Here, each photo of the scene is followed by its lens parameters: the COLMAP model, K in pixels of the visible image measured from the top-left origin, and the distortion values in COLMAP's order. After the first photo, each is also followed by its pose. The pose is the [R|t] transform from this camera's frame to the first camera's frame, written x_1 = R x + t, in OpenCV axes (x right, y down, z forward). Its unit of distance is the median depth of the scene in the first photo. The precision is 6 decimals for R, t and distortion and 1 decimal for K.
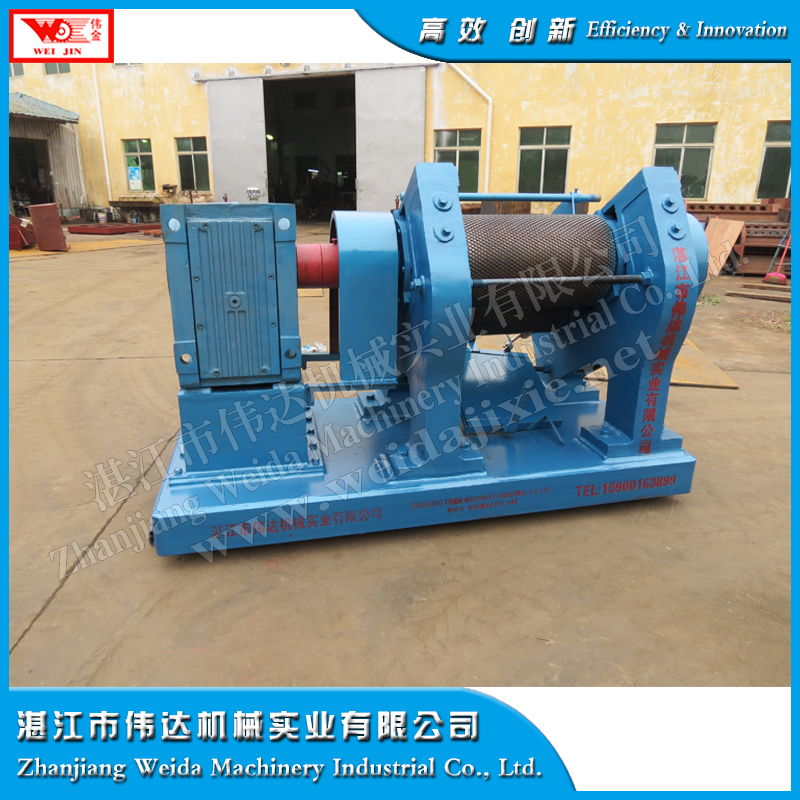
lens RADIAL K [[591.7, 0, 399.3], [0, 591.7, 373.5], [0, 0, 1]] dist [-0.025429, 0.008692]
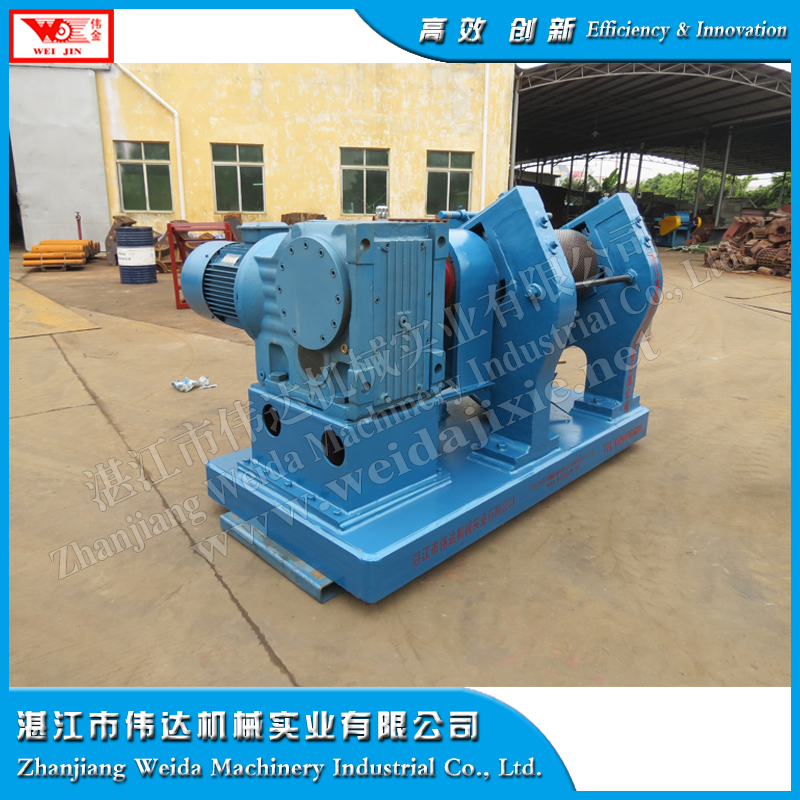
lens RADIAL K [[591.7, 0, 399.3], [0, 591.7, 373.5], [0, 0, 1]] dist [-0.025429, 0.008692]
pose [[0.841878, -0.138326, 0.521638, -0.105274], [0.151256, 0.988331, 0.017969, -0.007157], [-0.518037, 0.063774, 0.852978, 0.022068]]
